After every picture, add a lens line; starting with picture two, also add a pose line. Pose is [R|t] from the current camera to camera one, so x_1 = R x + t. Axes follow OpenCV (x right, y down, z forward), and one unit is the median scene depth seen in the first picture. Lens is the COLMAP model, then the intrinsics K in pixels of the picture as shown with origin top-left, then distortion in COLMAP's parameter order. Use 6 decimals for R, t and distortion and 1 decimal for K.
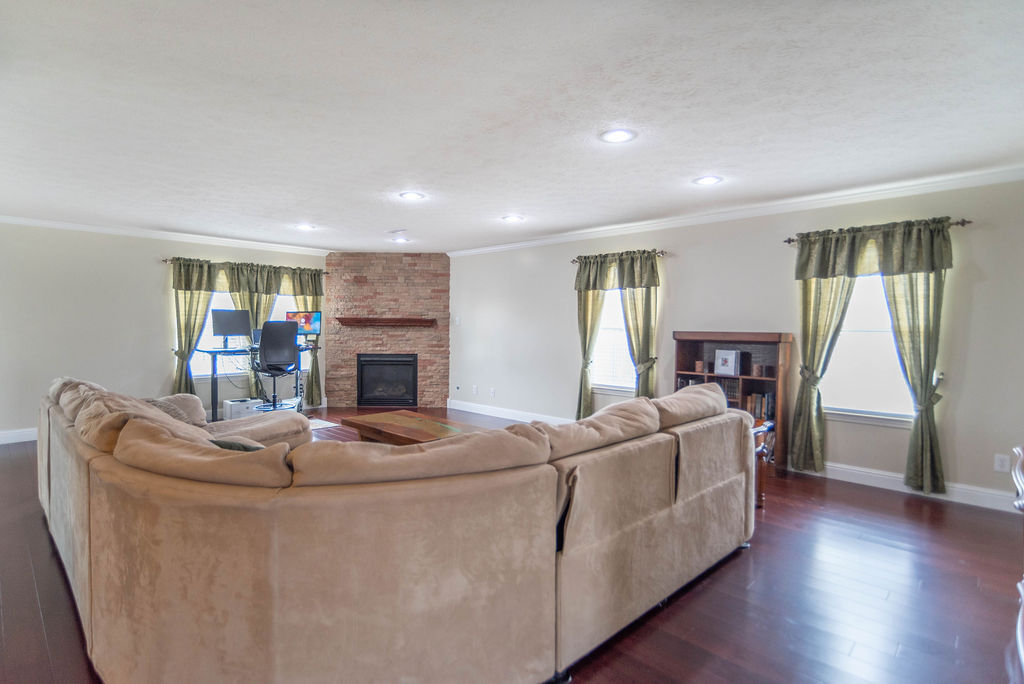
lens RADIAL K [[528.2, 0, 507.7], [0, 528.2, 332.6], [0, 0, 1]] dist [-0.000427, 0.000258]
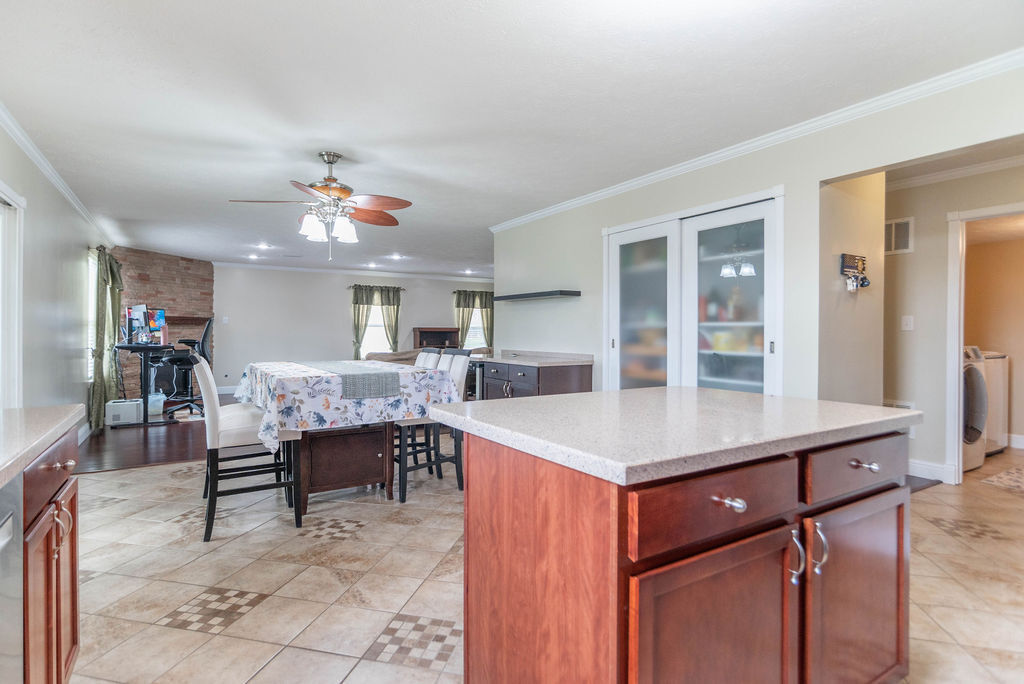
lens RADIAL K [[528.2, 0, 507.7], [0, 528.2, 332.6], [0, 0, 1]] dist [-0.000427, 0.000258]
pose [[0.223550, -0.009738, 0.974644, -1.510490], [0.008917, 0.999929, 0.007946, 0.003511], [-0.974652, 0.006915, 0.223621, 0.140824]]
